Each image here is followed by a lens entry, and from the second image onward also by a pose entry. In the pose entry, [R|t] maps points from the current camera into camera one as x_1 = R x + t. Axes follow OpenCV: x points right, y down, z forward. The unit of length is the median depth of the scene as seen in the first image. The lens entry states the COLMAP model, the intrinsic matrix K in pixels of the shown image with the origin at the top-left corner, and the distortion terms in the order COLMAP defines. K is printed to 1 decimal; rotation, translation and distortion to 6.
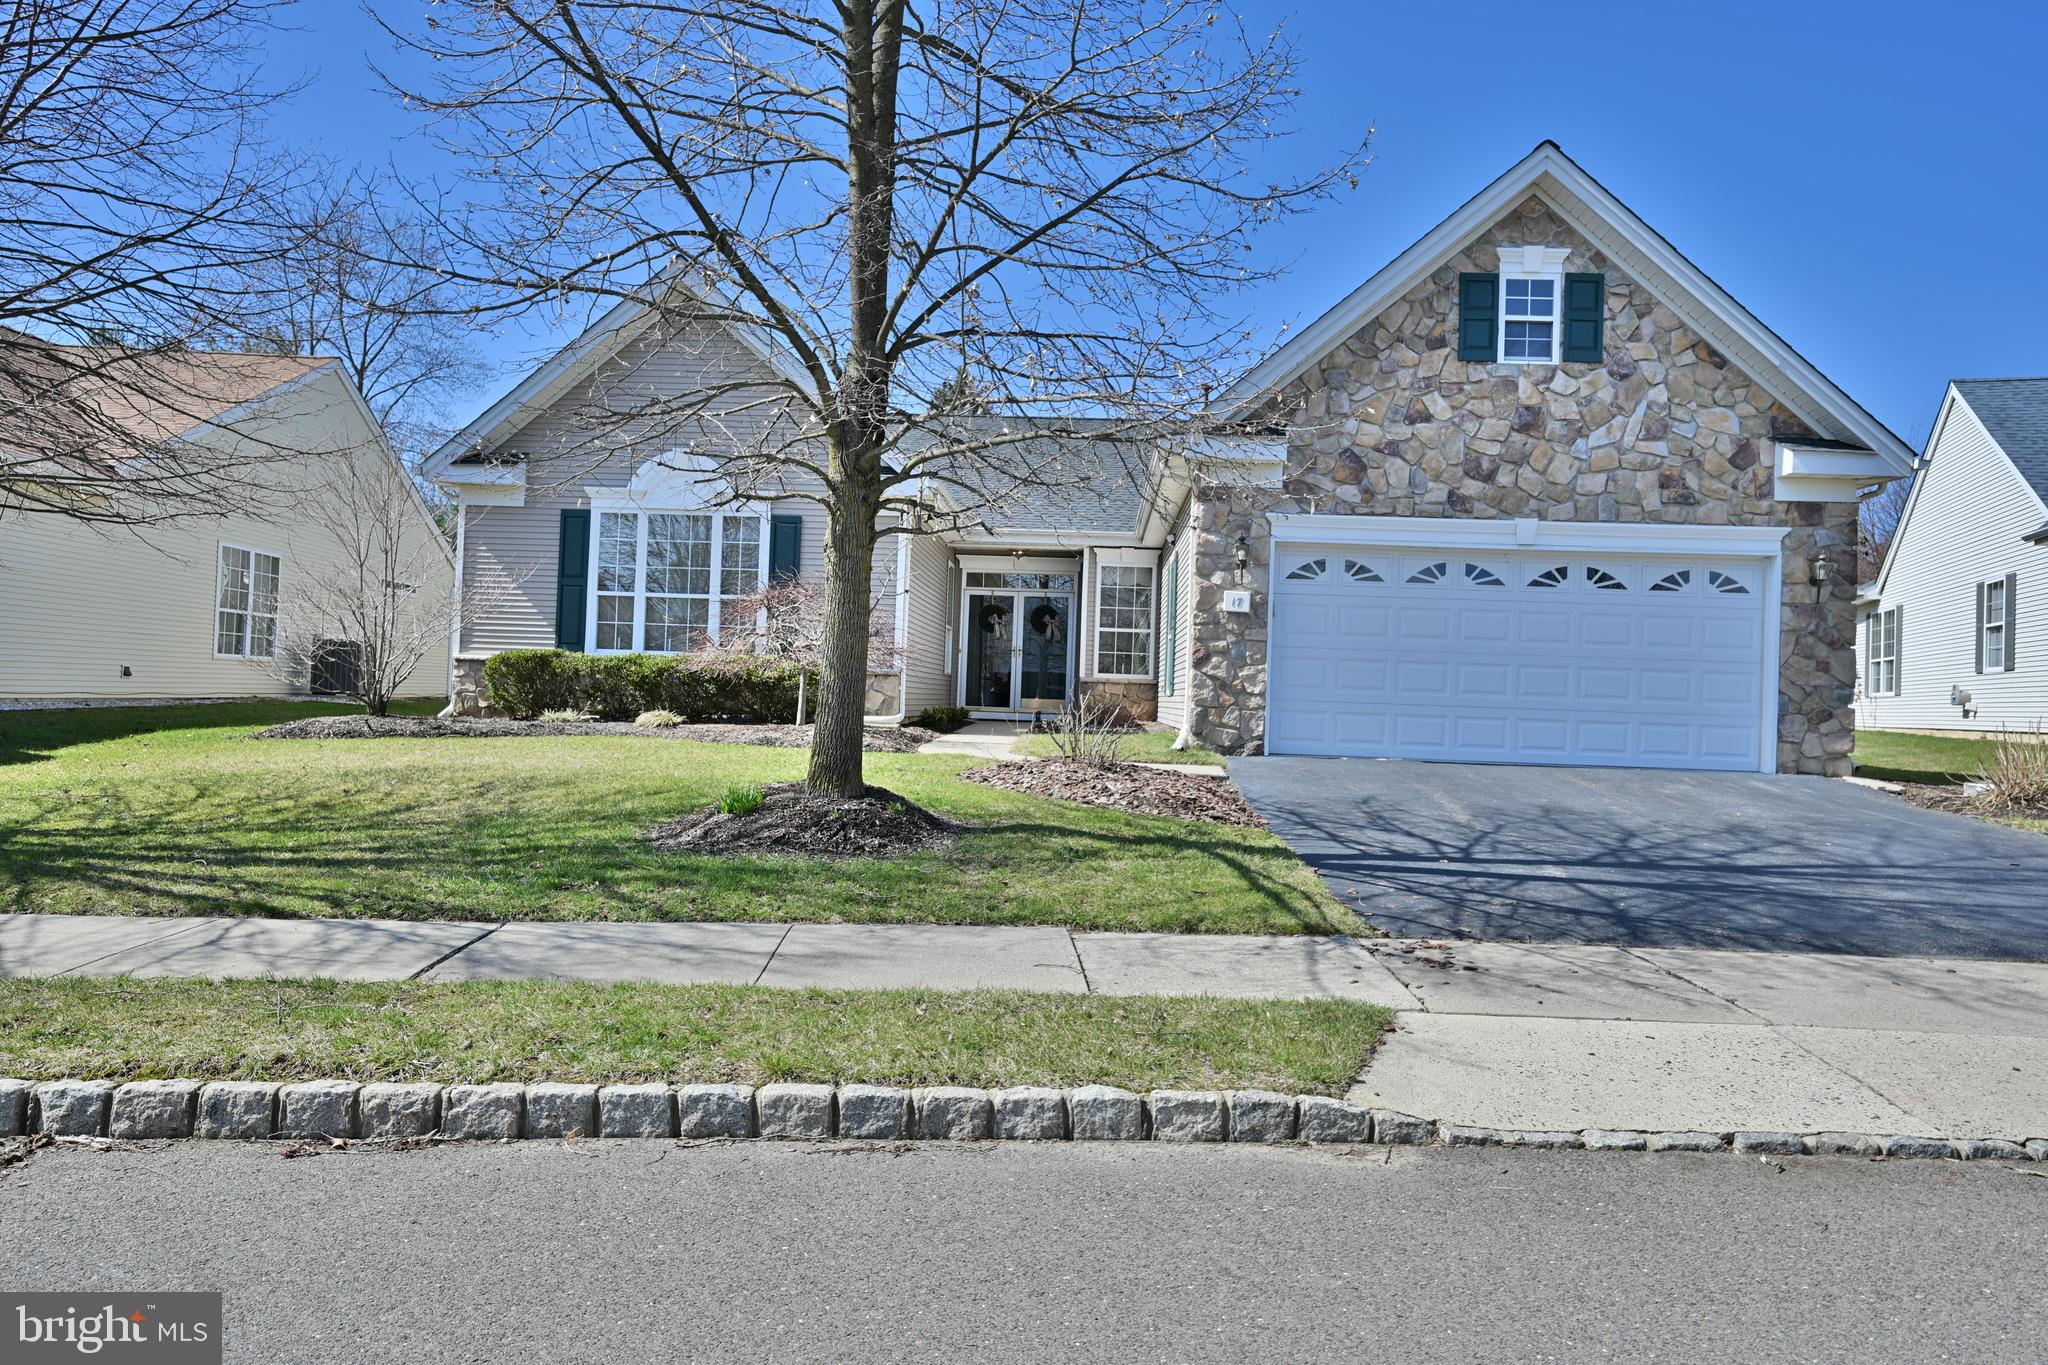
lens RADIAL K [[1279.8, 0, 1038.7], [0, 1279.8, 680.3], [0, 0, 1]] dist [-0.009079, 0.002786]
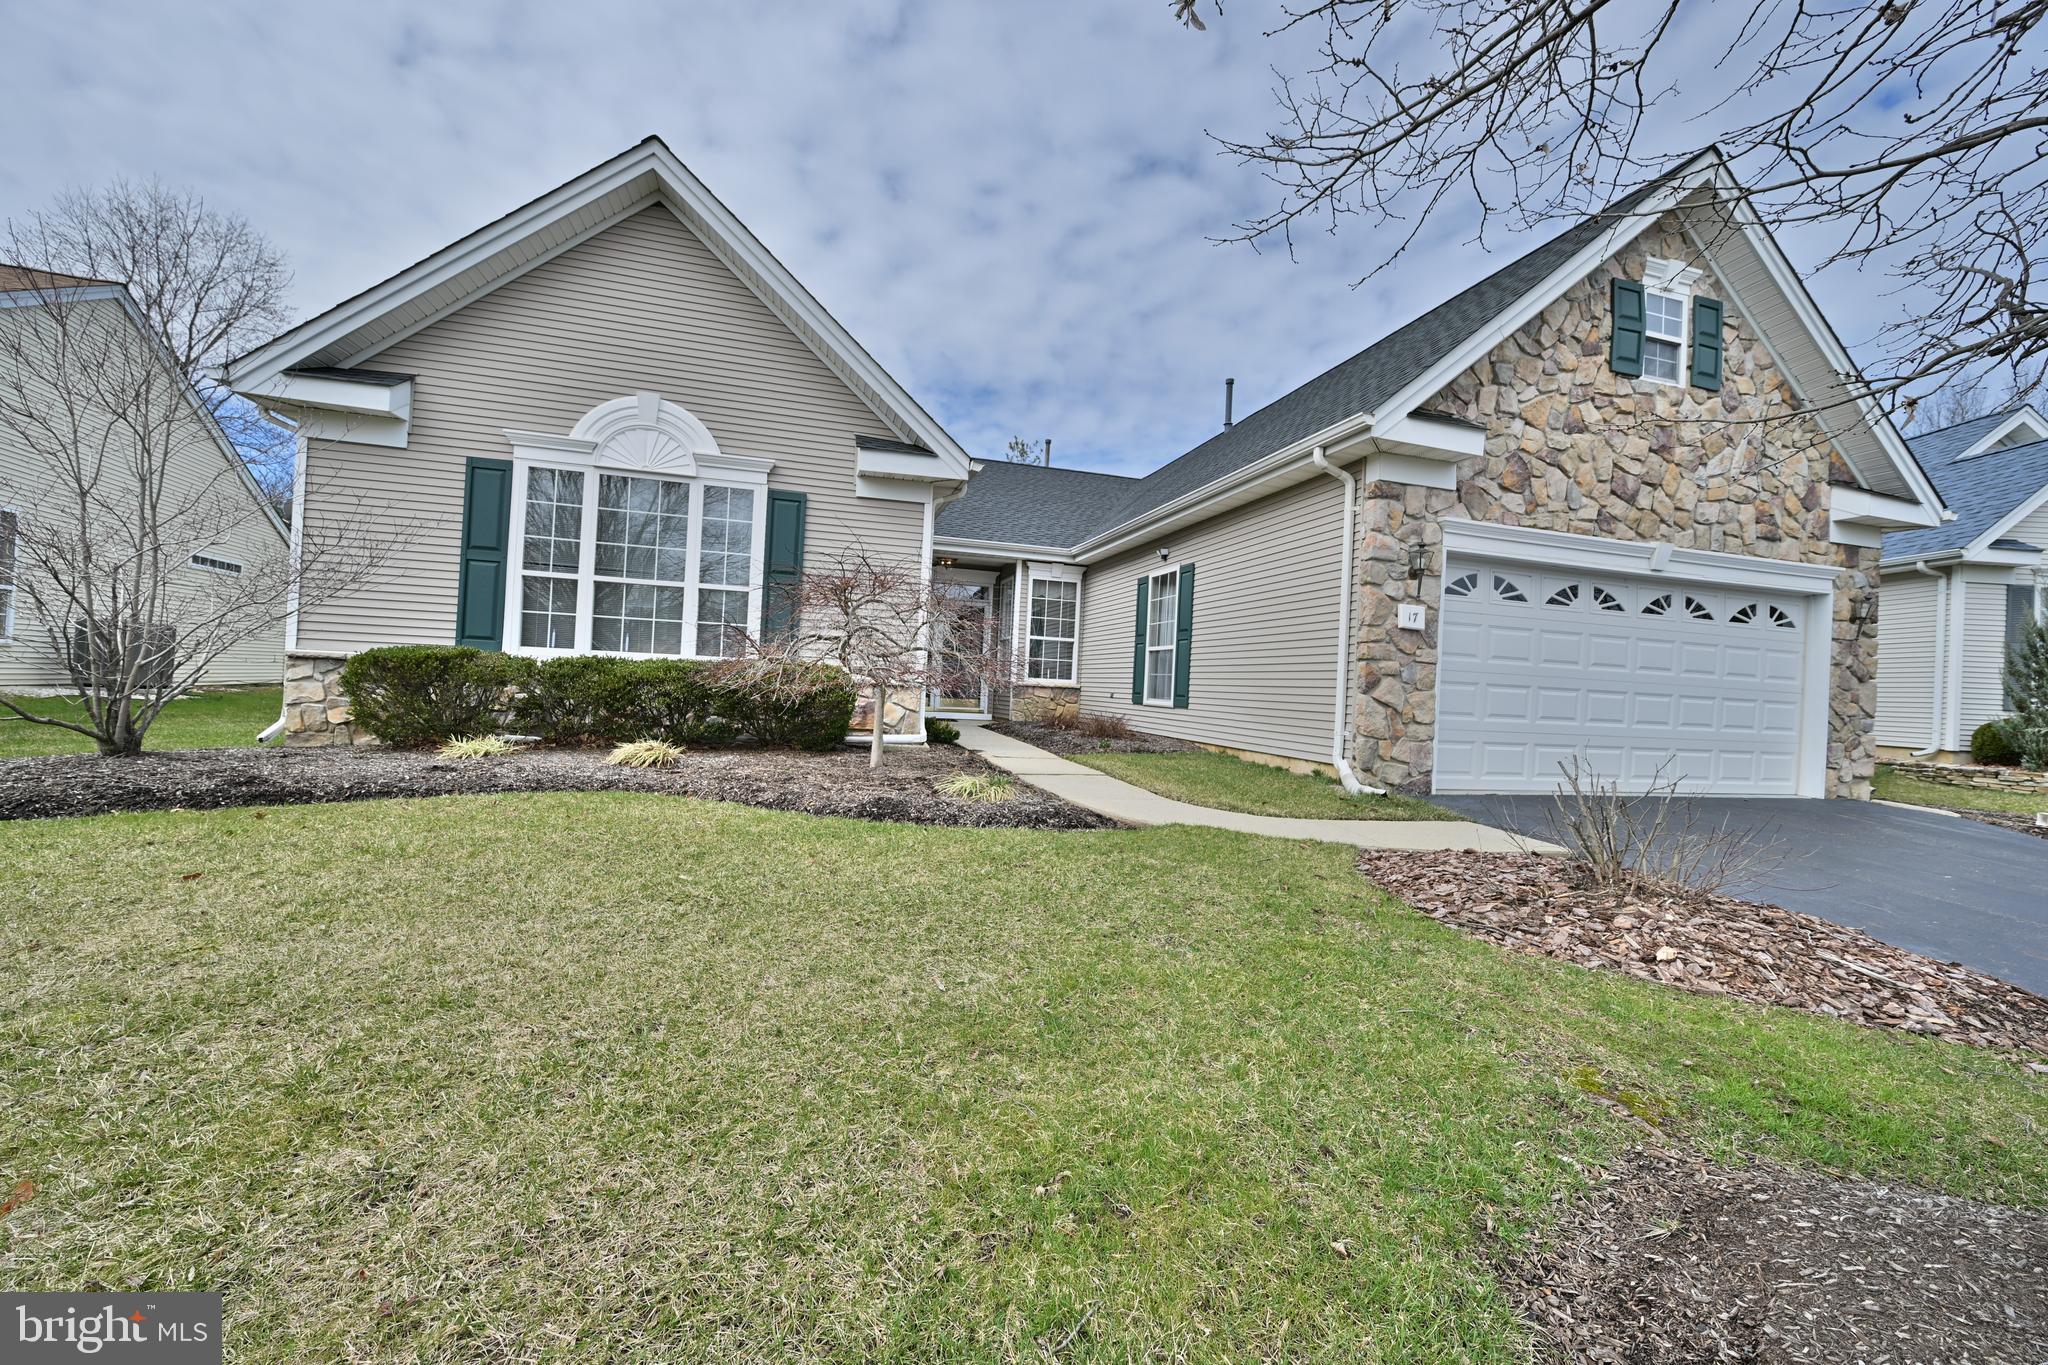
lens RADIAL K [[794.8, 0, 1031.3], [0, 794.8, 681.4], [0, 0, 1]] dist [-0.001781, 0.000173]
pose [[0.948600, 0.013509, 0.316188, -0.259061], [-0.020020, 0.999649, 0.017351, -0.022356], [-0.315843, -0.022789, 0.948538, 0.572157]]
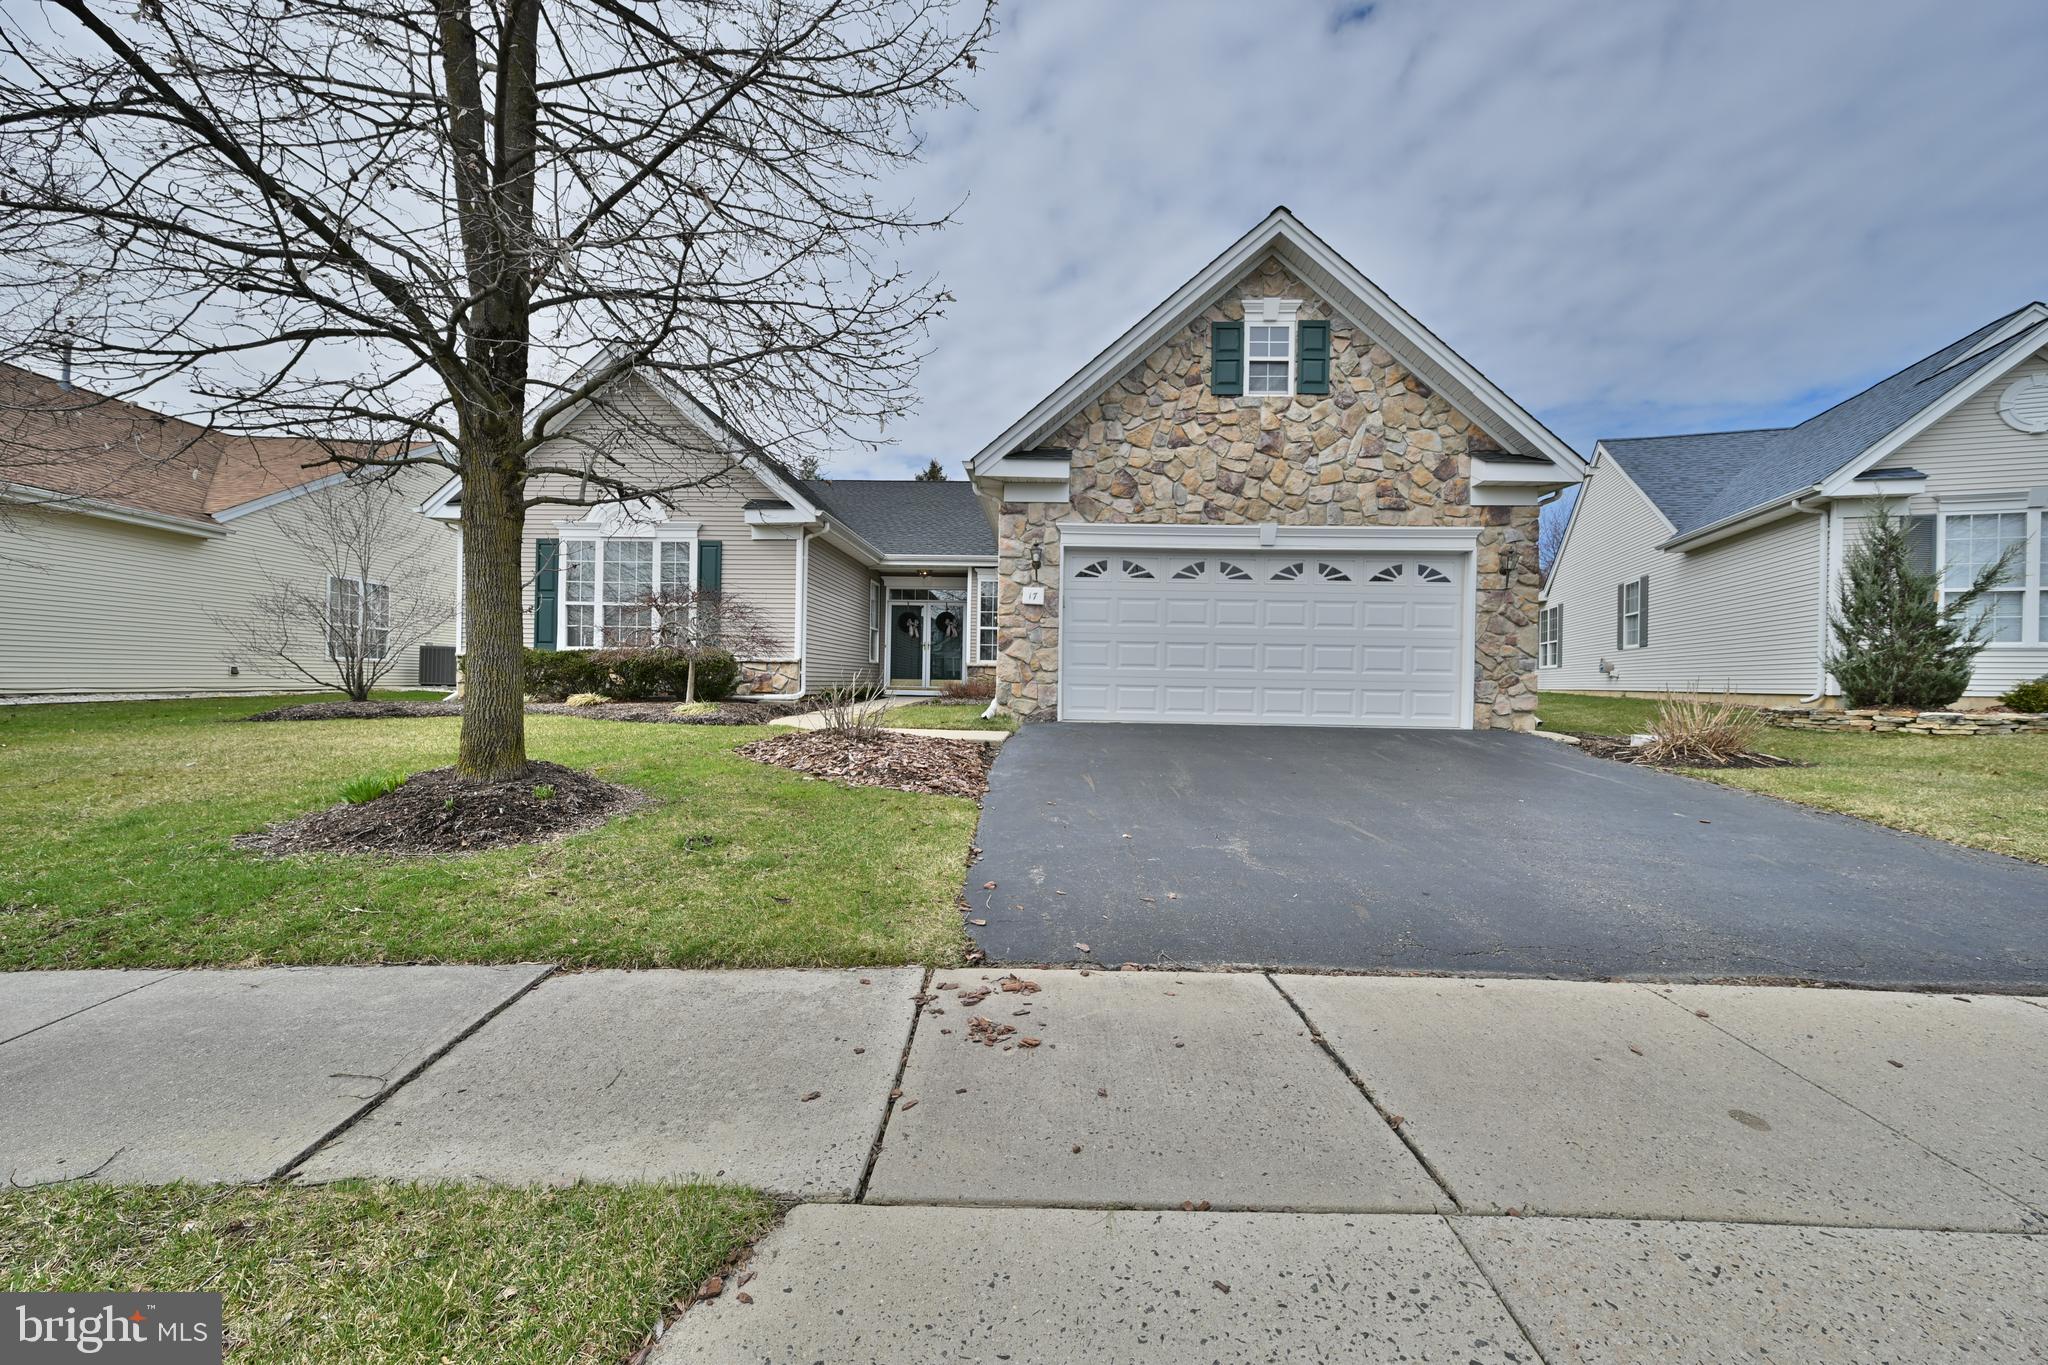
lens RADIAL K [[794.8, 0, 1027.4], [0, 794.8, 686.0], [0, 0, 1]] dist [-0.001781, 0.000173]
pose [[0.999805, -0.017235, 0.009608, 0.140683], [0.017034, 0.999641, 0.020668, 0.008854], [-0.009961, -0.020500, 0.999740, 0.238195]]
